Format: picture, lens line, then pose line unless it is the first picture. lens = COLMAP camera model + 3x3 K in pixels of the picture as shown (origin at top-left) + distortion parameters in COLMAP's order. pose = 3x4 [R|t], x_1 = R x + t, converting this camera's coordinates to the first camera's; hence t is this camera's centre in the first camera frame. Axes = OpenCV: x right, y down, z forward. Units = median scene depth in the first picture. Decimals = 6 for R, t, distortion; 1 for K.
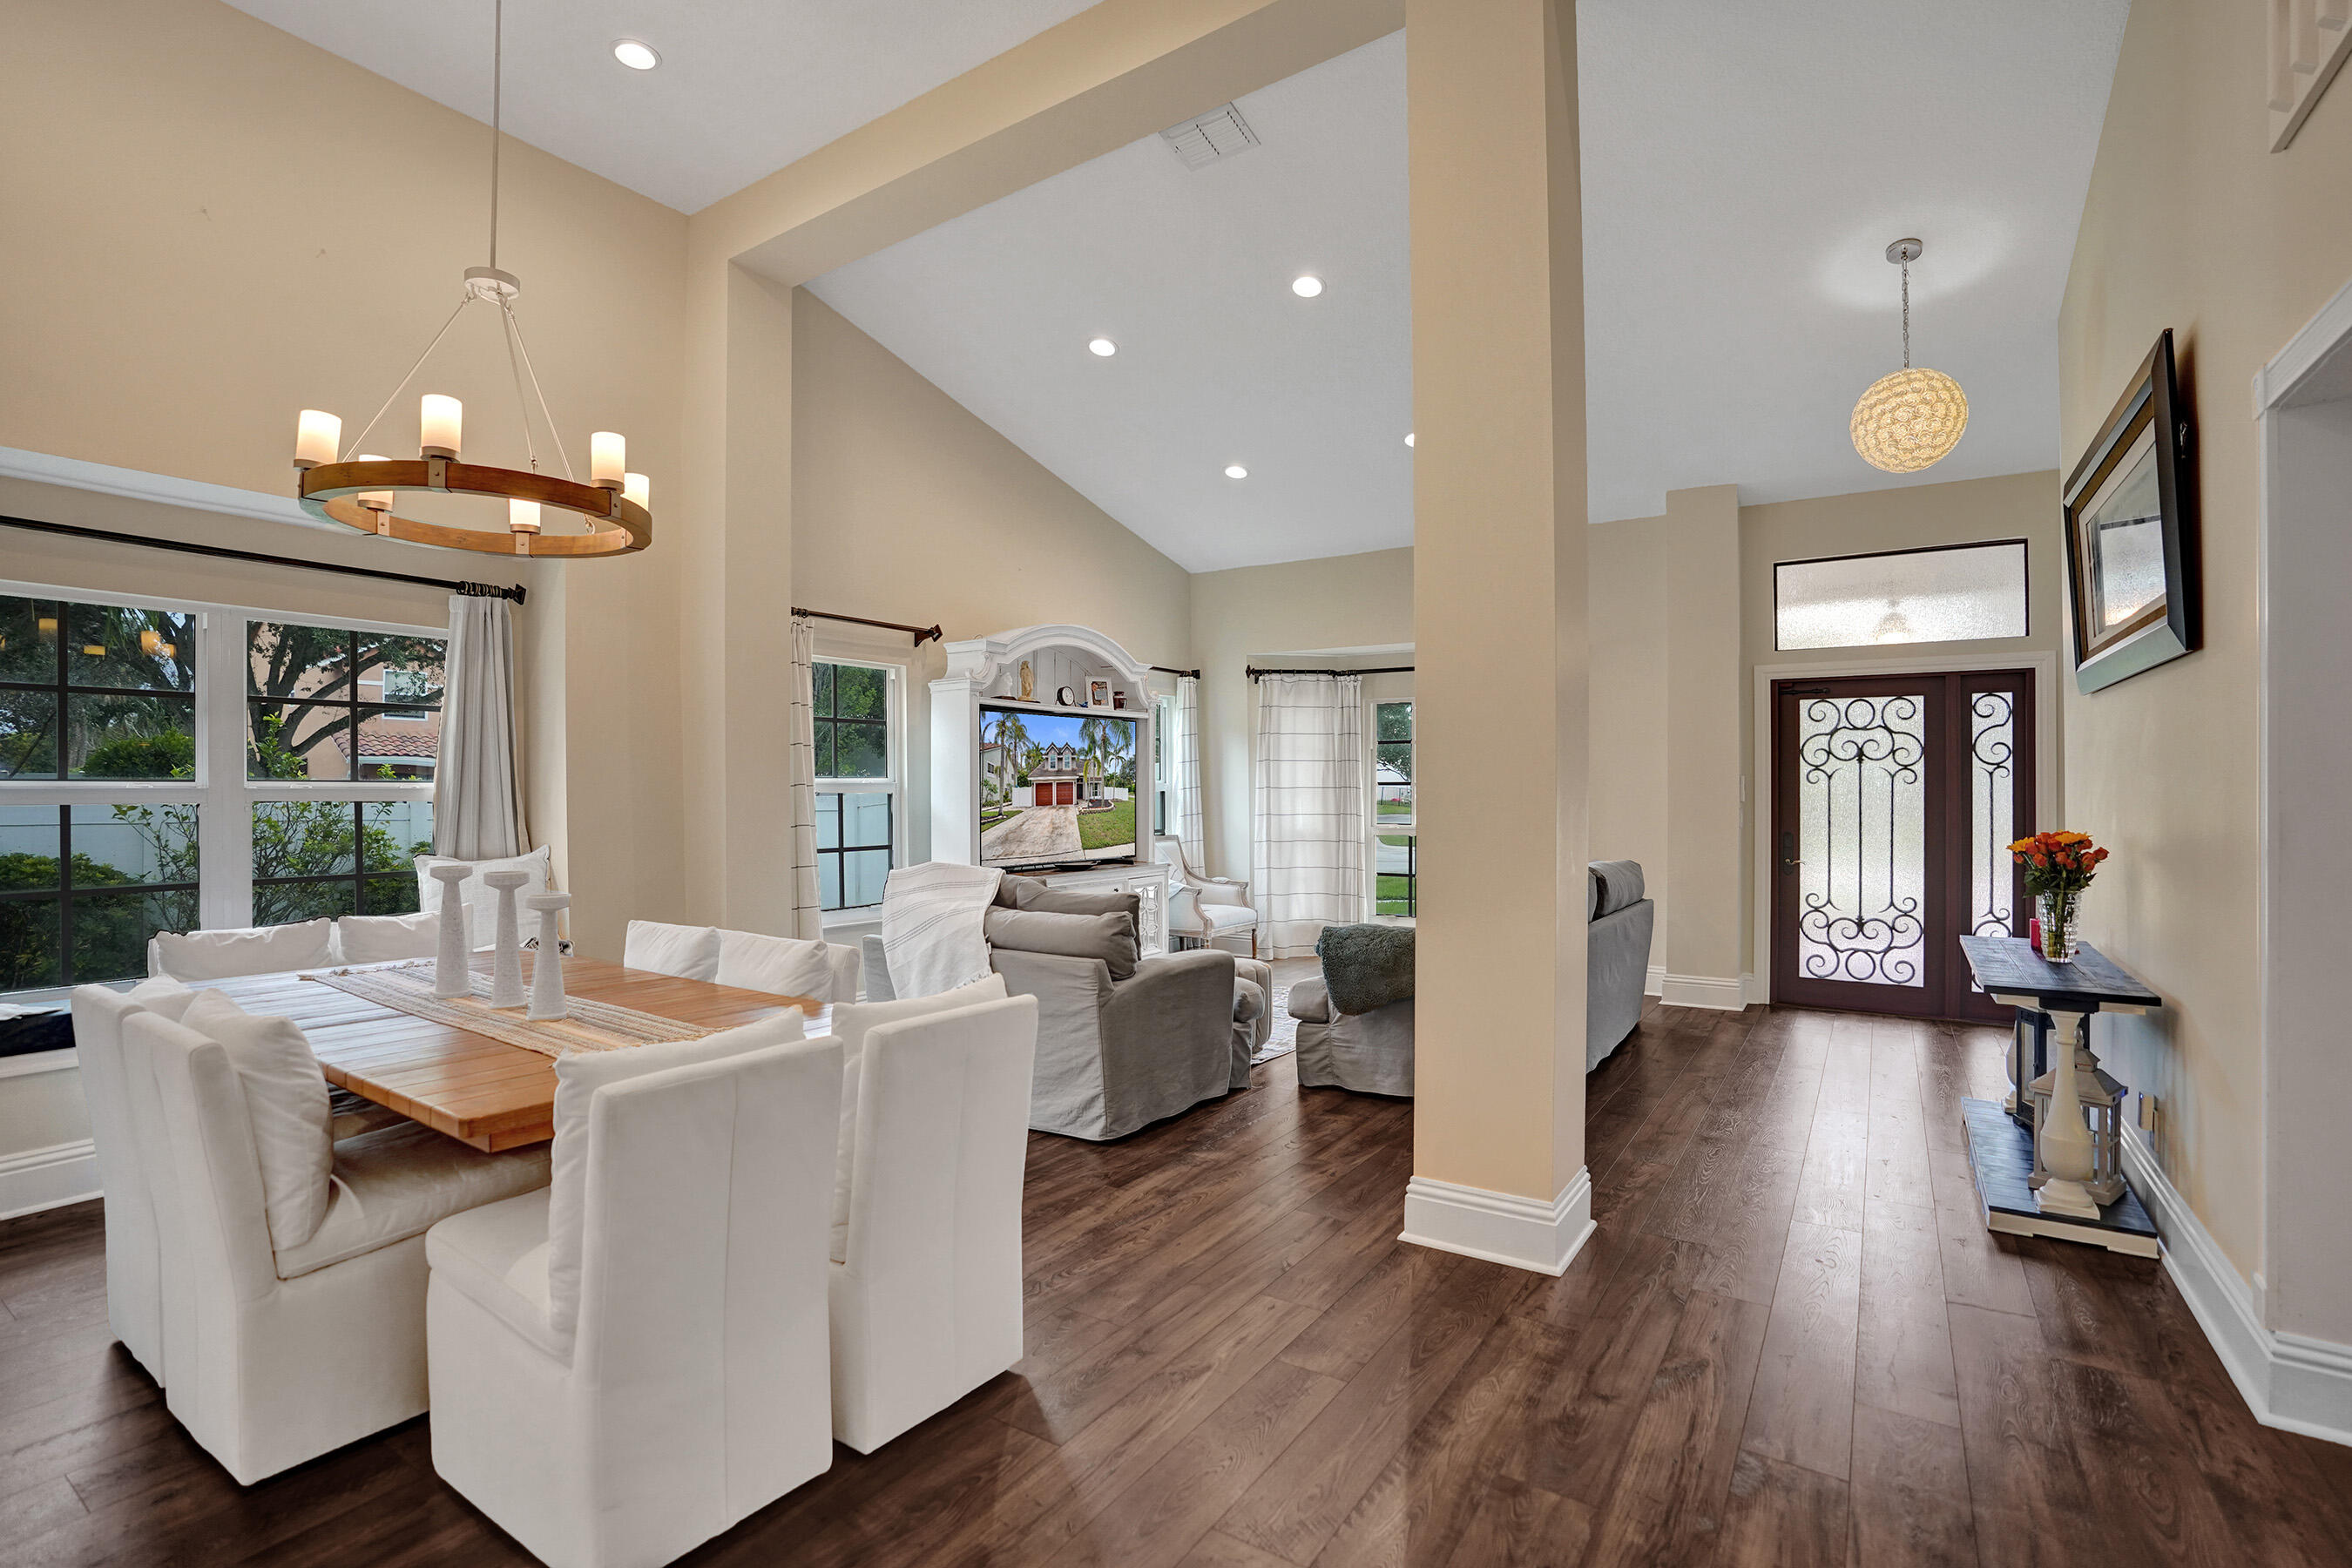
lens RADIAL K [[1100.7, 0, 1162.6], [0, 1100.7, 782.7], [0, 0, 1]] dist [-0.061291, 0.022740]
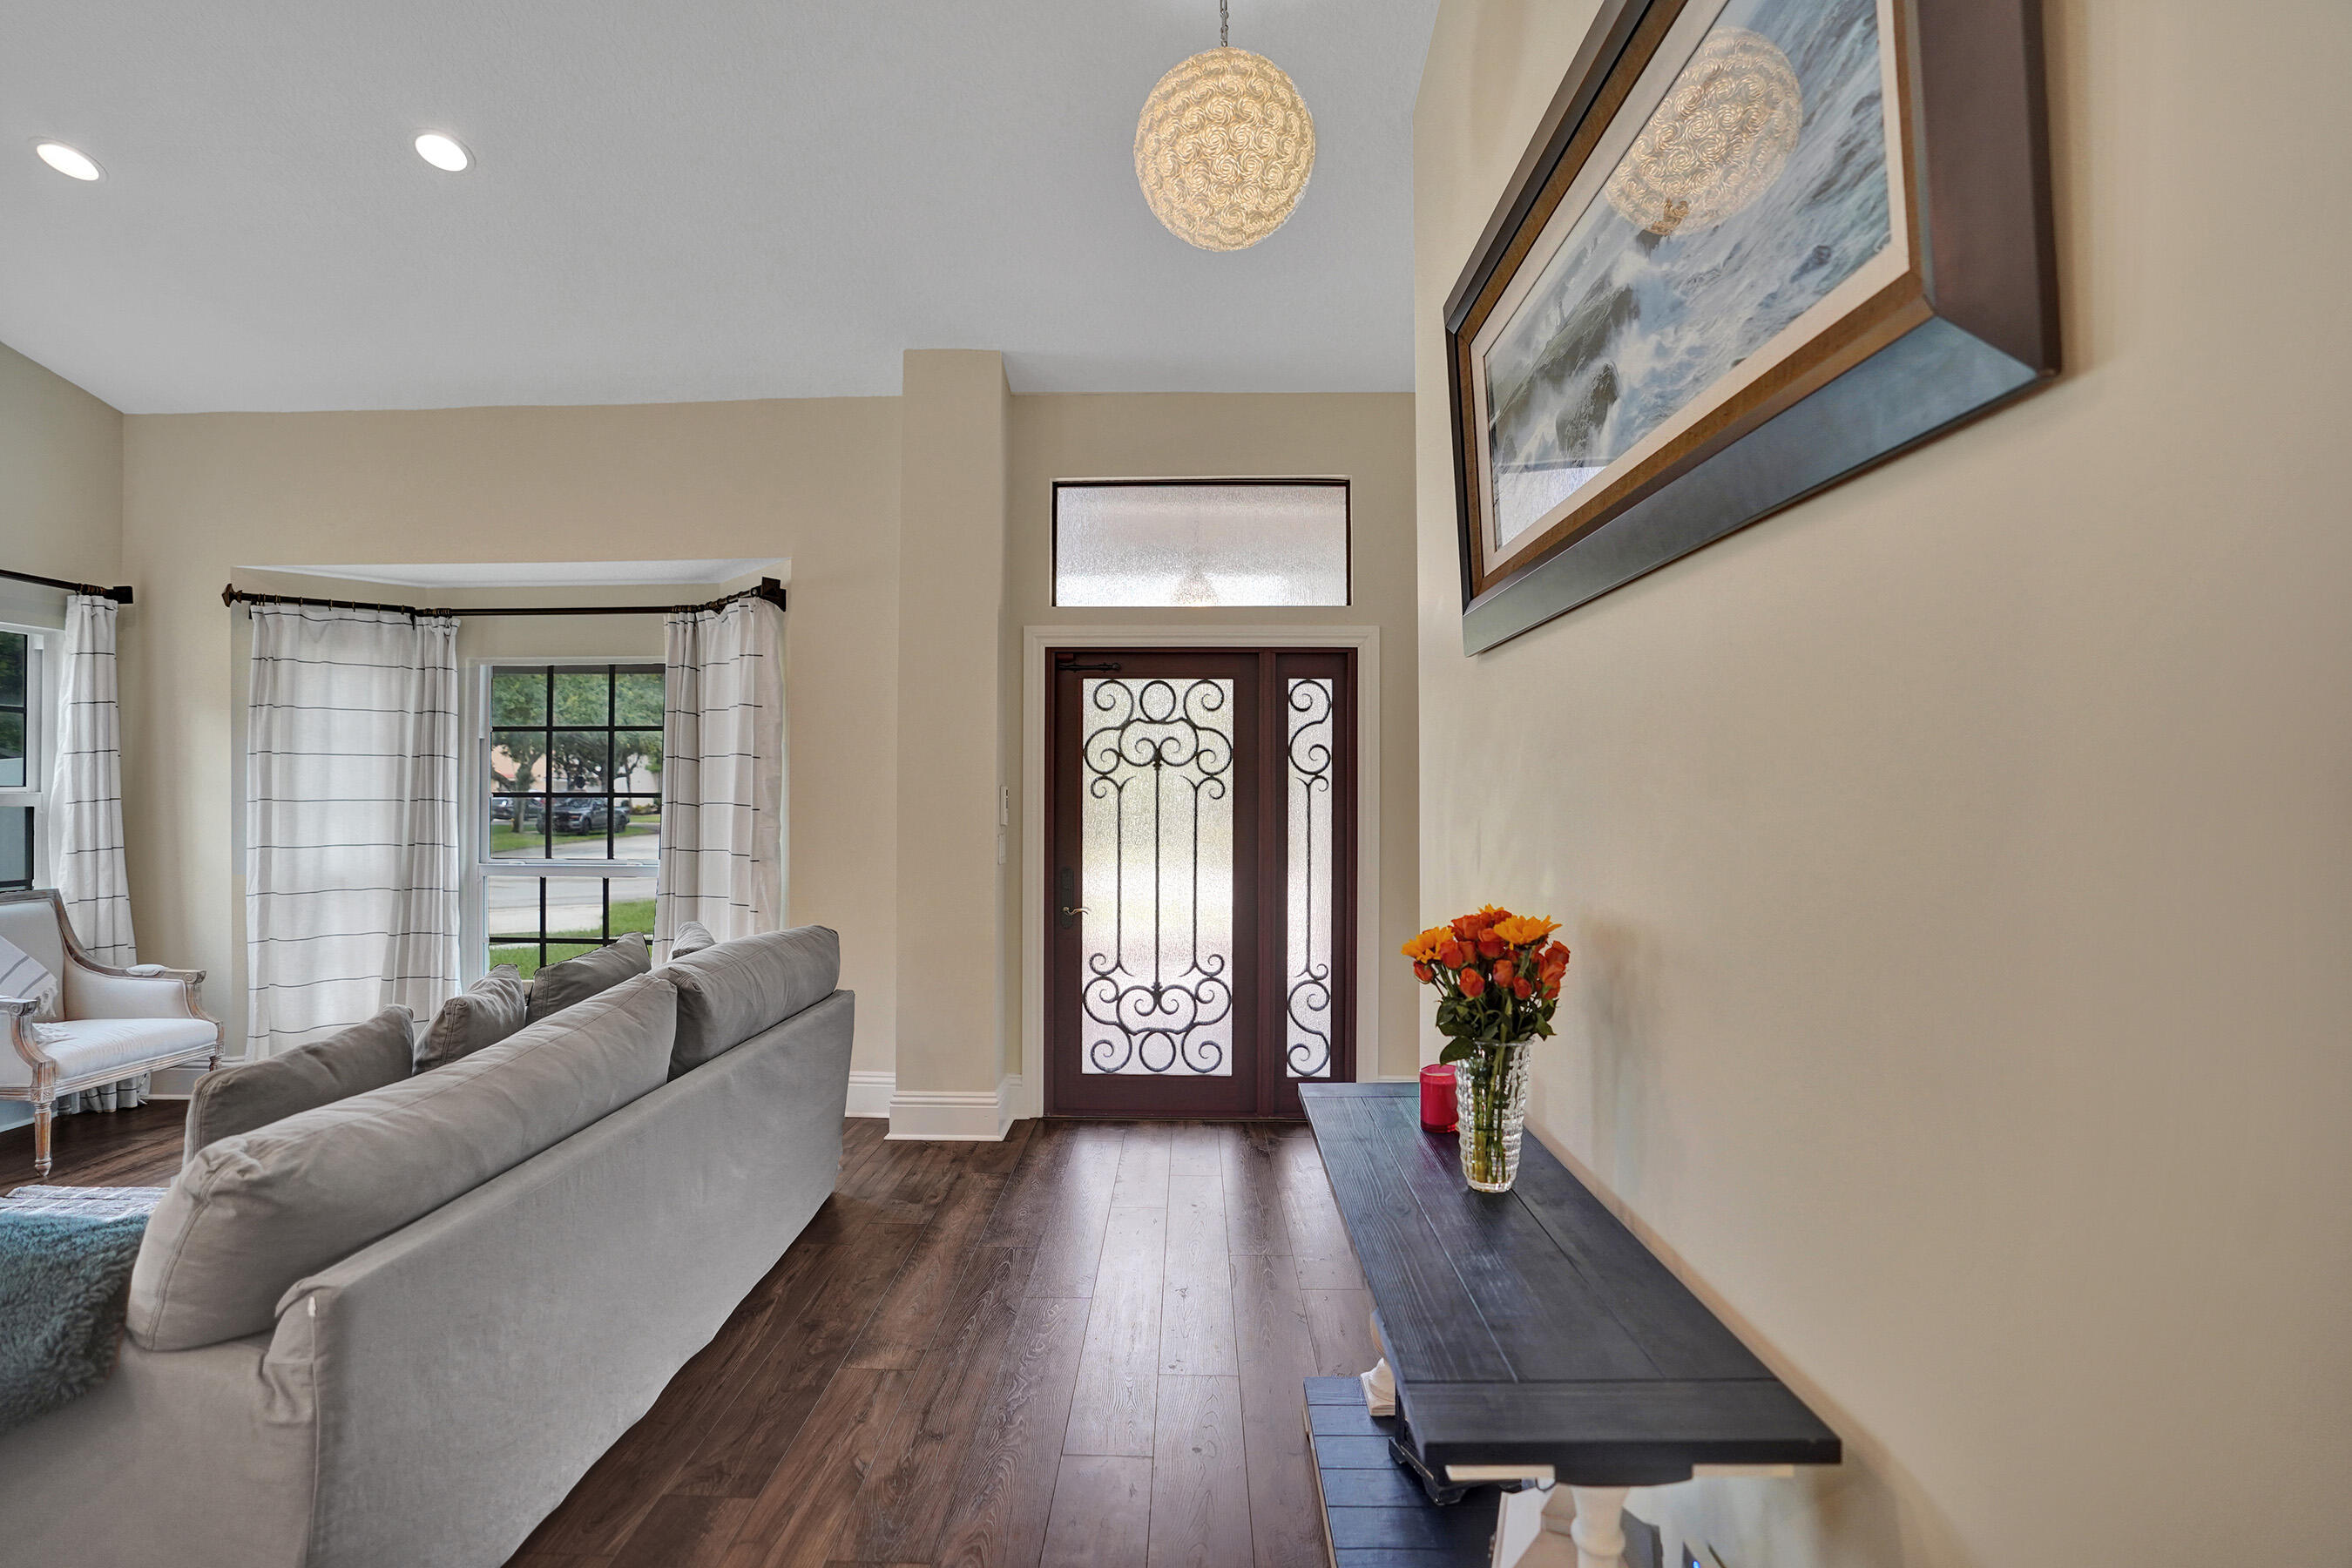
lens RADIAL K [[1100.7, 0, 1168.4], [0, 1100.7, 785.0], [0, 0, 1]] dist [-0.061291, 0.022740]
pose [[0.842800, 0.007429, 0.538175, 0.253116], [-0.005260, 0.999971, -0.005567, -0.003922], [-0.538201, 0.001861, 0.842815, 0.368900]]
